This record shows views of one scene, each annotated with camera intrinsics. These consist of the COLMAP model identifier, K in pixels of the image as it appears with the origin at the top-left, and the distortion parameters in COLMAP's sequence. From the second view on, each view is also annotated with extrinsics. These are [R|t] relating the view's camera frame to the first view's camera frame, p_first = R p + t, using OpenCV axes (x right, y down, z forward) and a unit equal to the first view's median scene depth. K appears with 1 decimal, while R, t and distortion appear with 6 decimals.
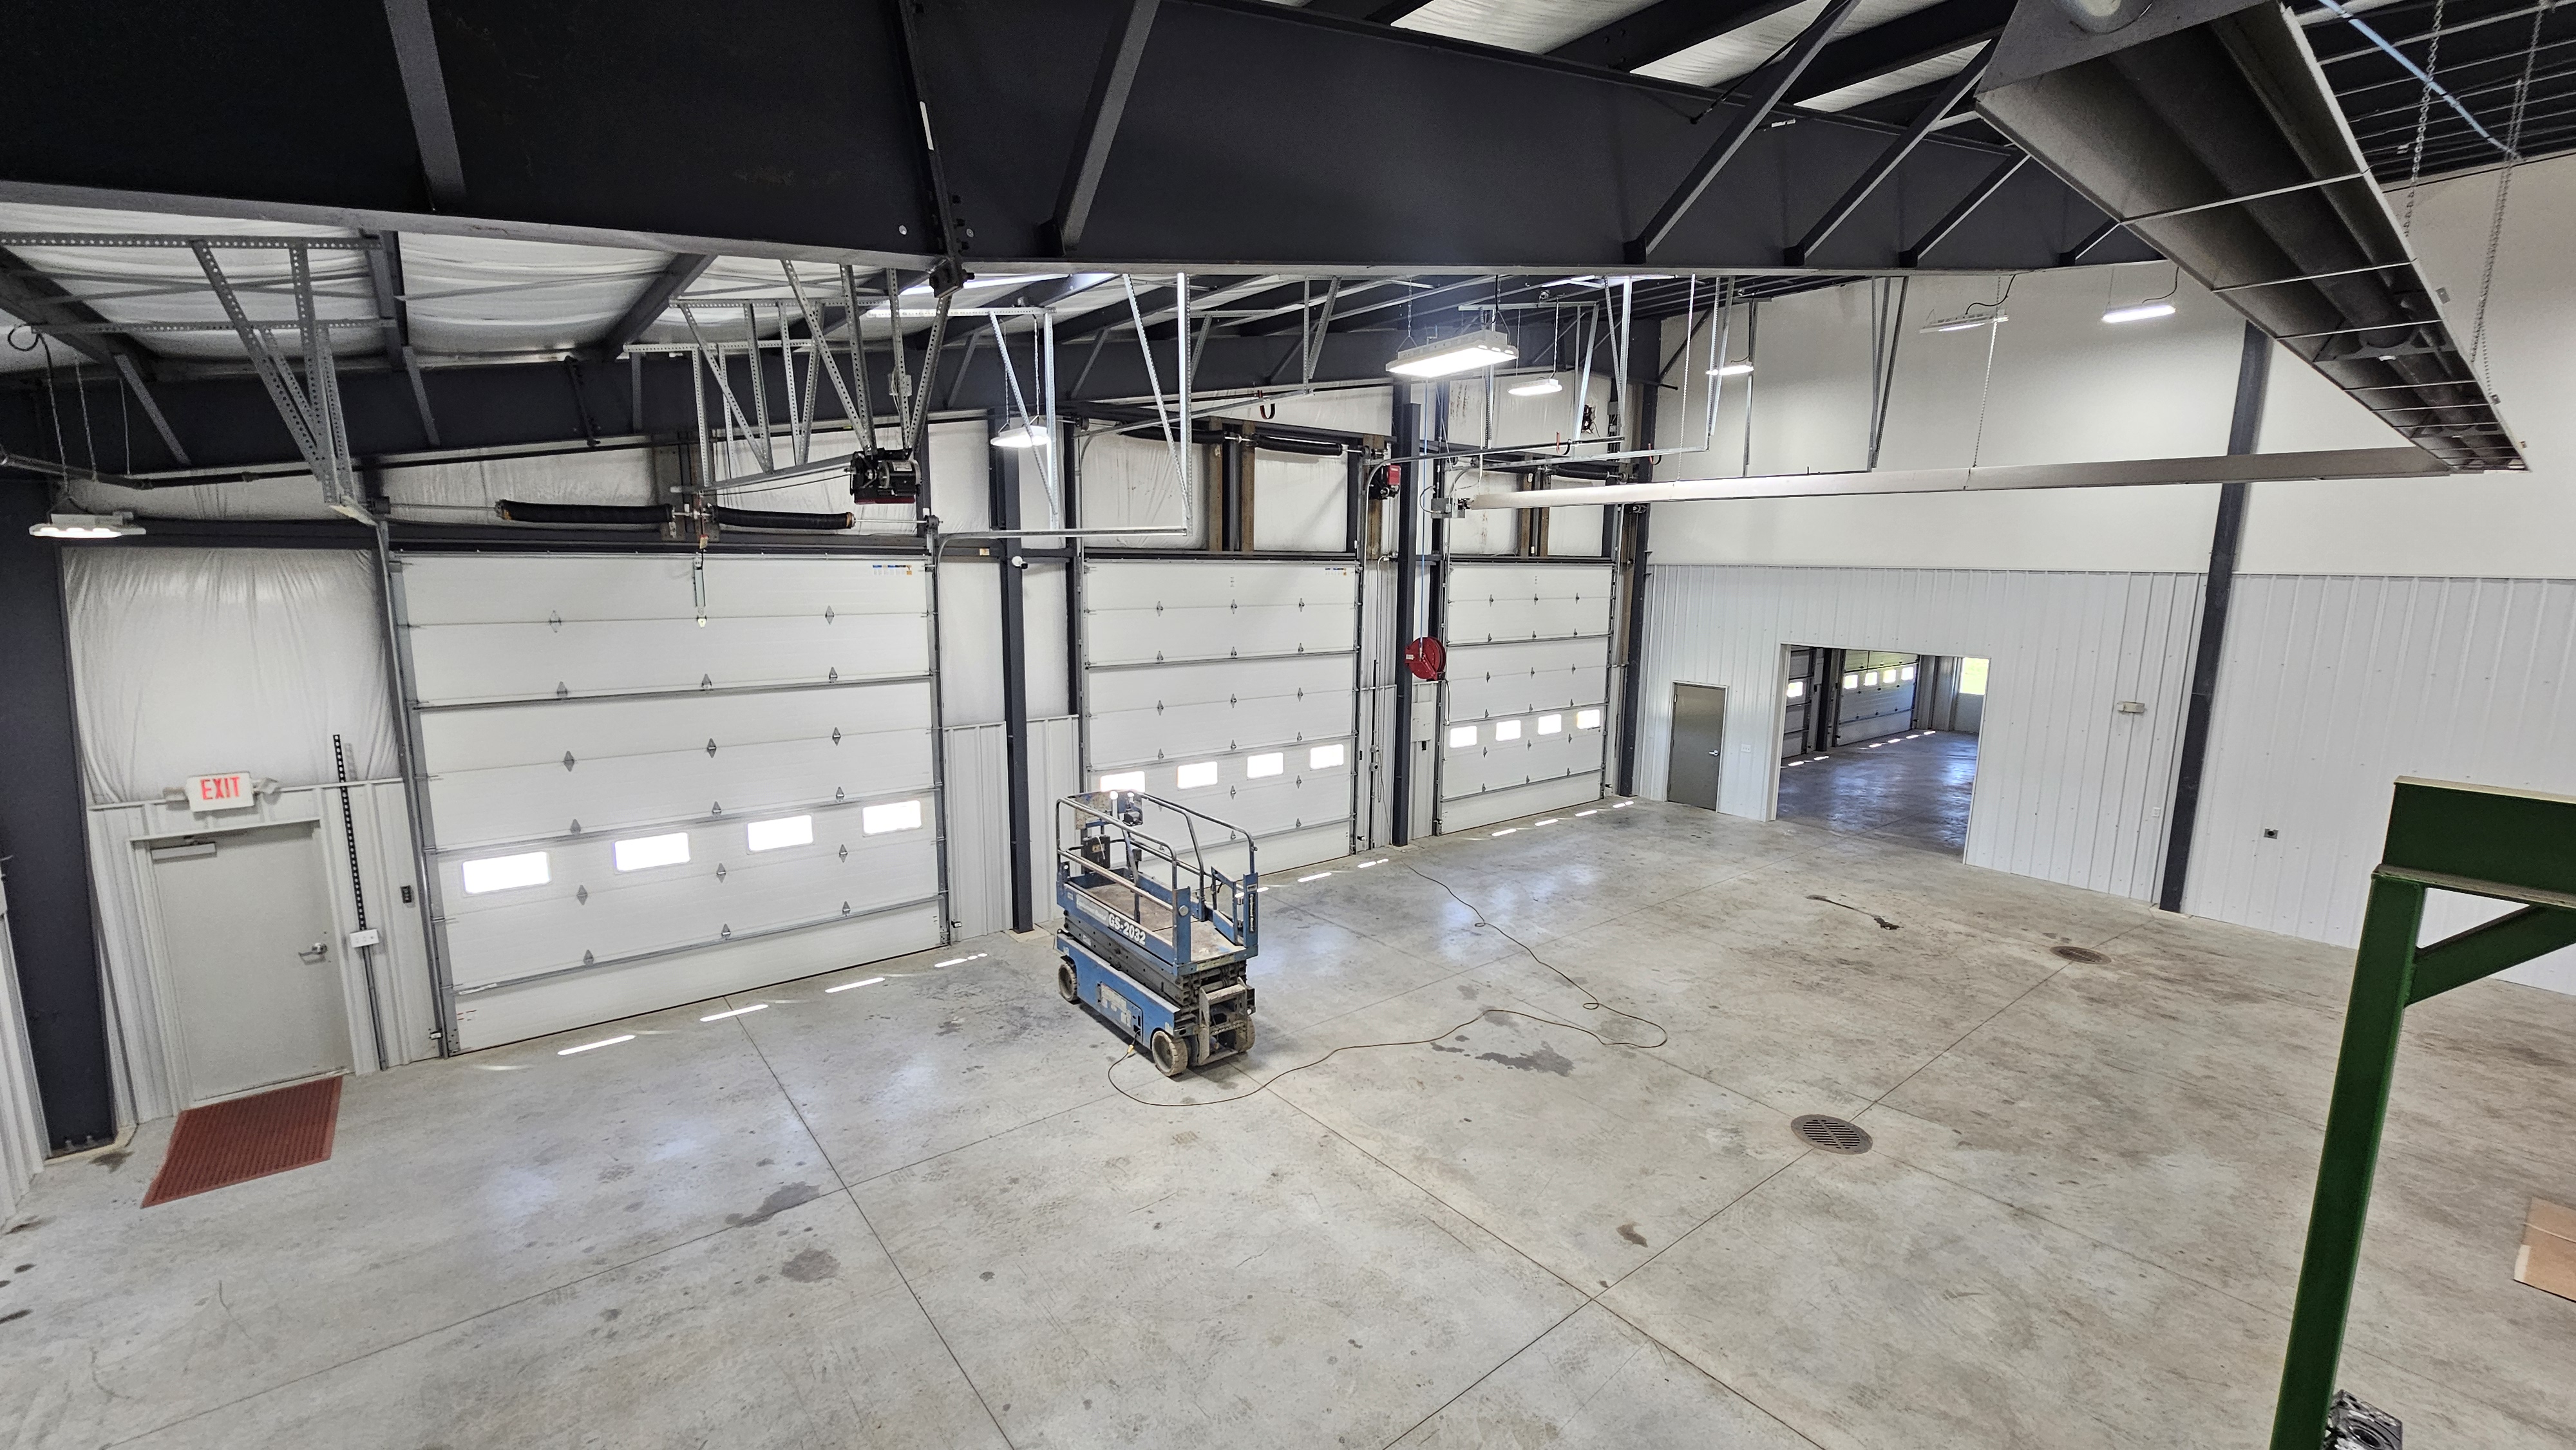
lens RADIAL K [[1059.7, 0, 1305.4], [0, 1059.7, 732.5], [0, 0, 1]] dist [0.012555, 0.000395]
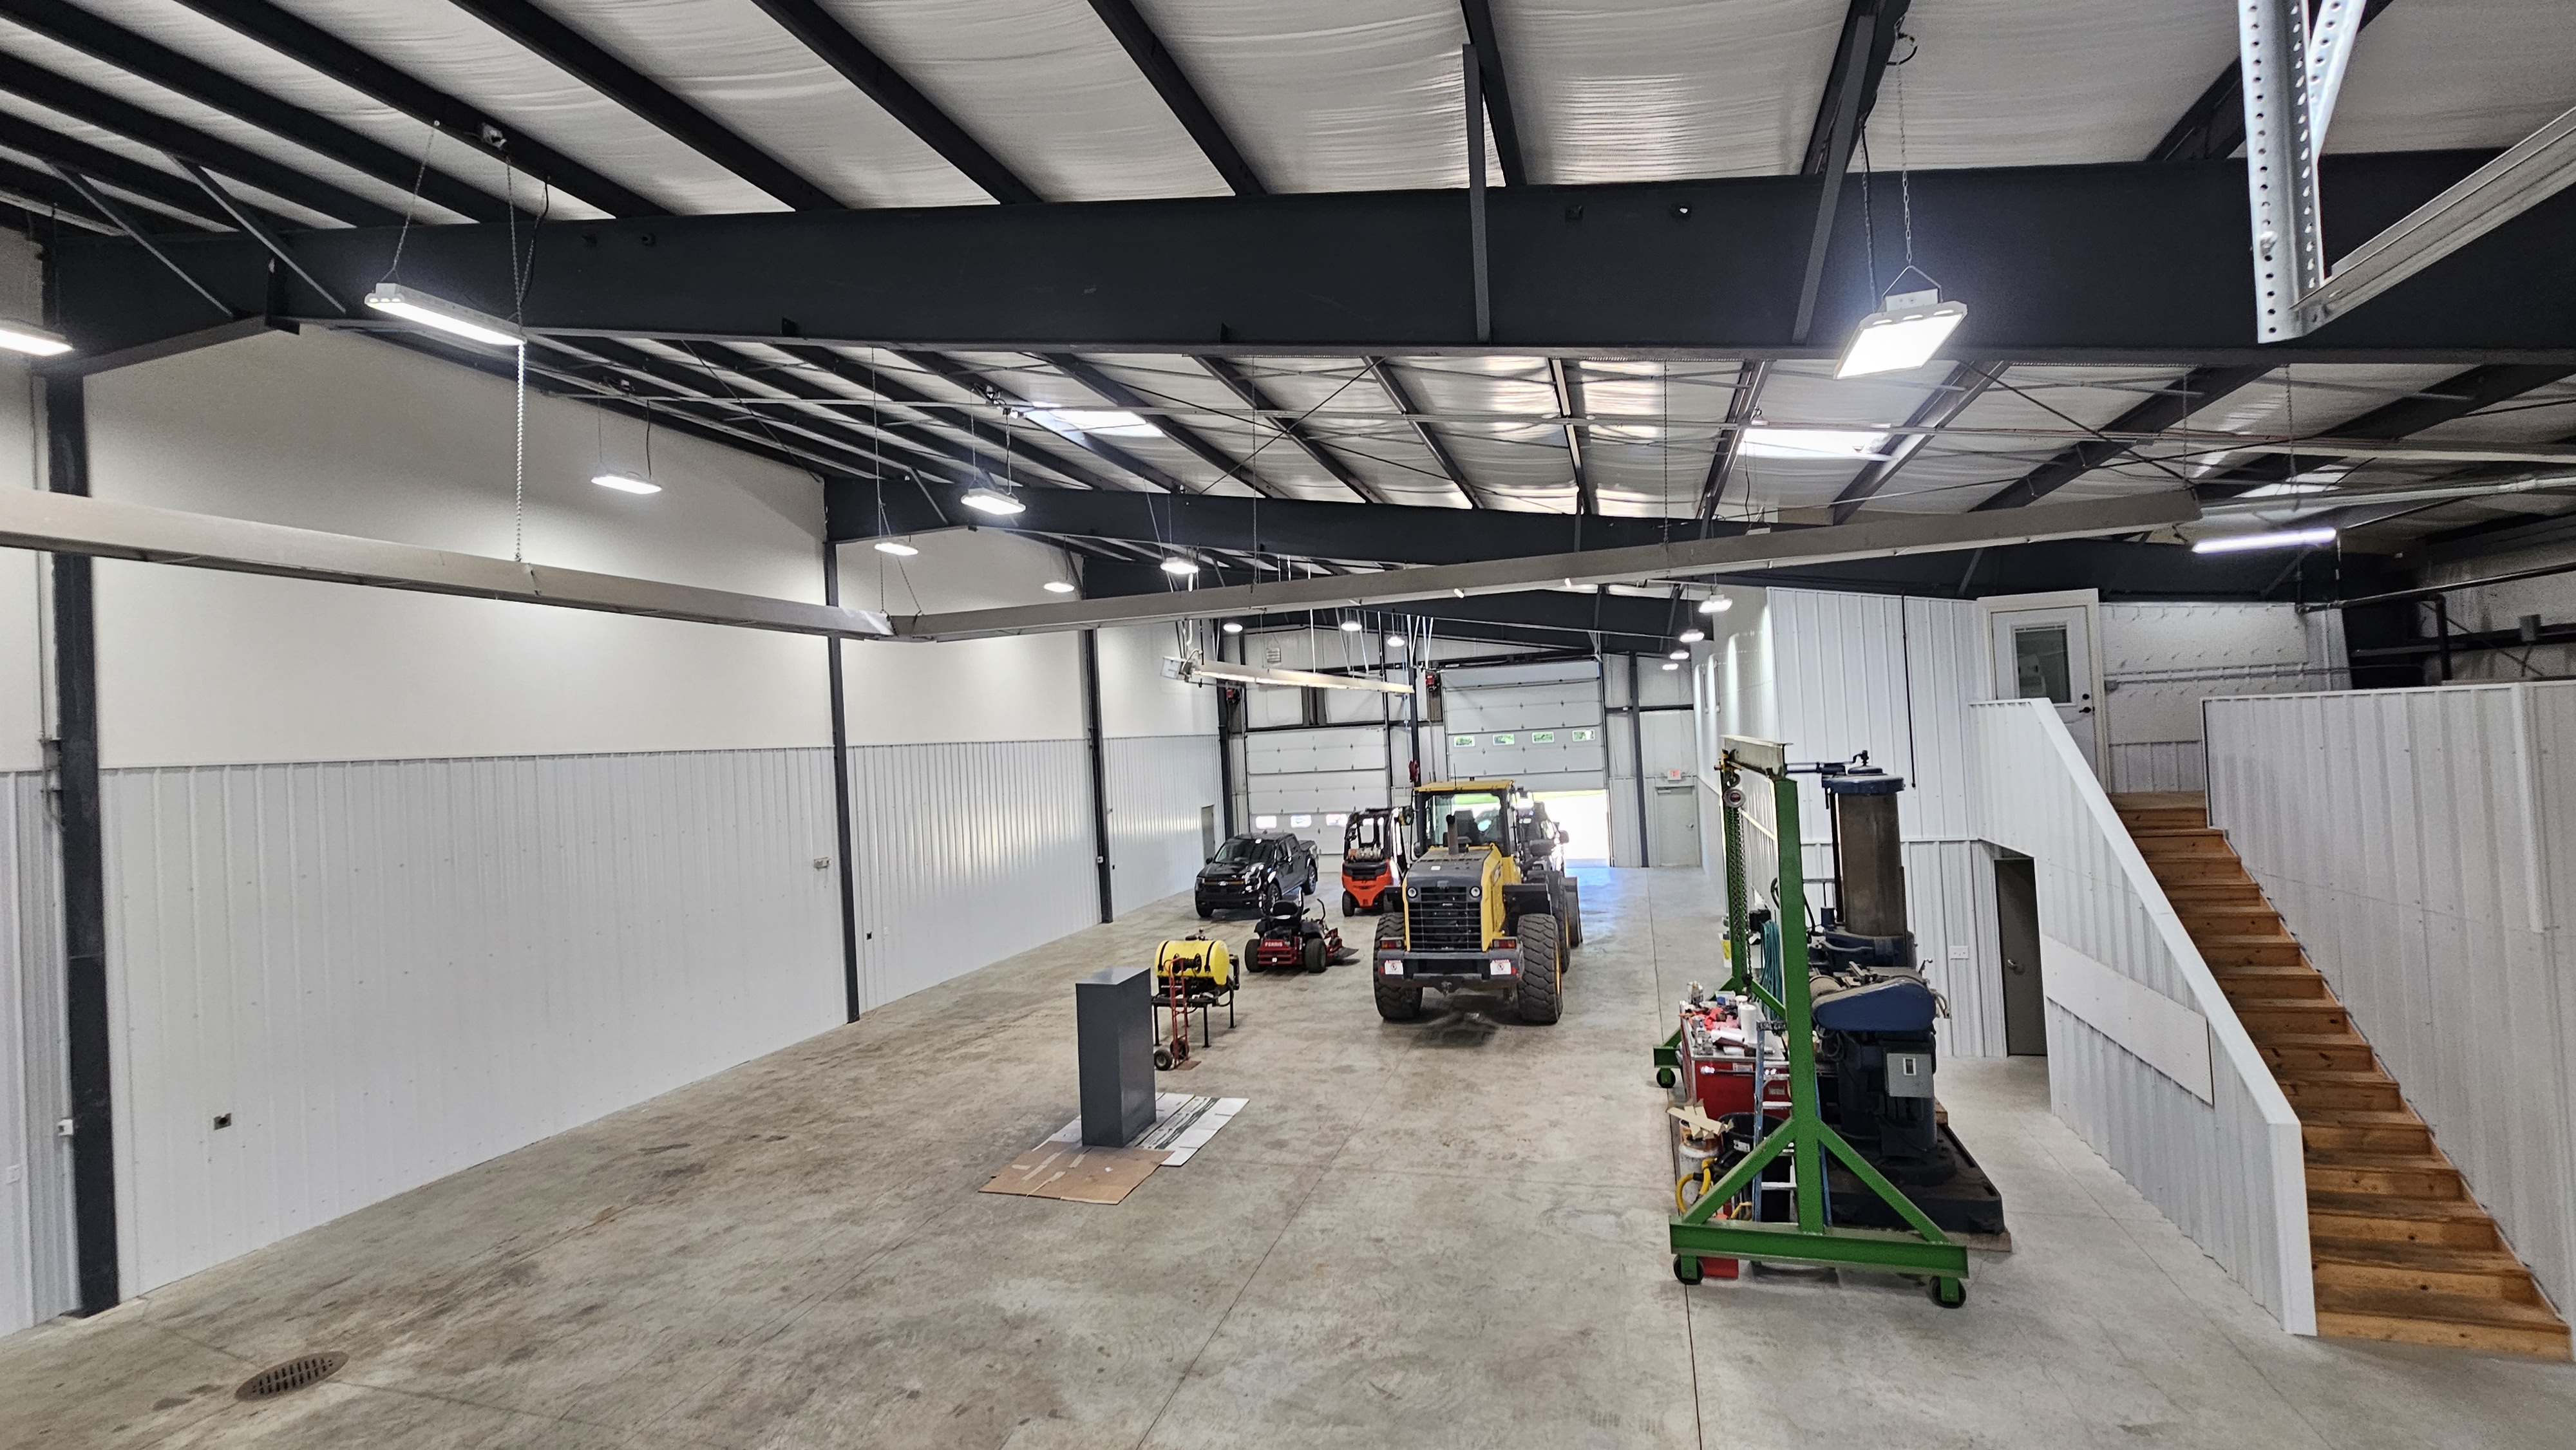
lens RADIAL K [[1059.7, 0, 1310.5], [0, 1059.7, 705.0], [0, 0, 1]] dist [0.012555, 0.000395]
pose [[-0.540774, 0.034261, 0.840470, -0.132138], [0.178136, 0.981173, 0.074619, -0.119140], [-0.822089, 0.190070, -0.536696, 0.831672]]
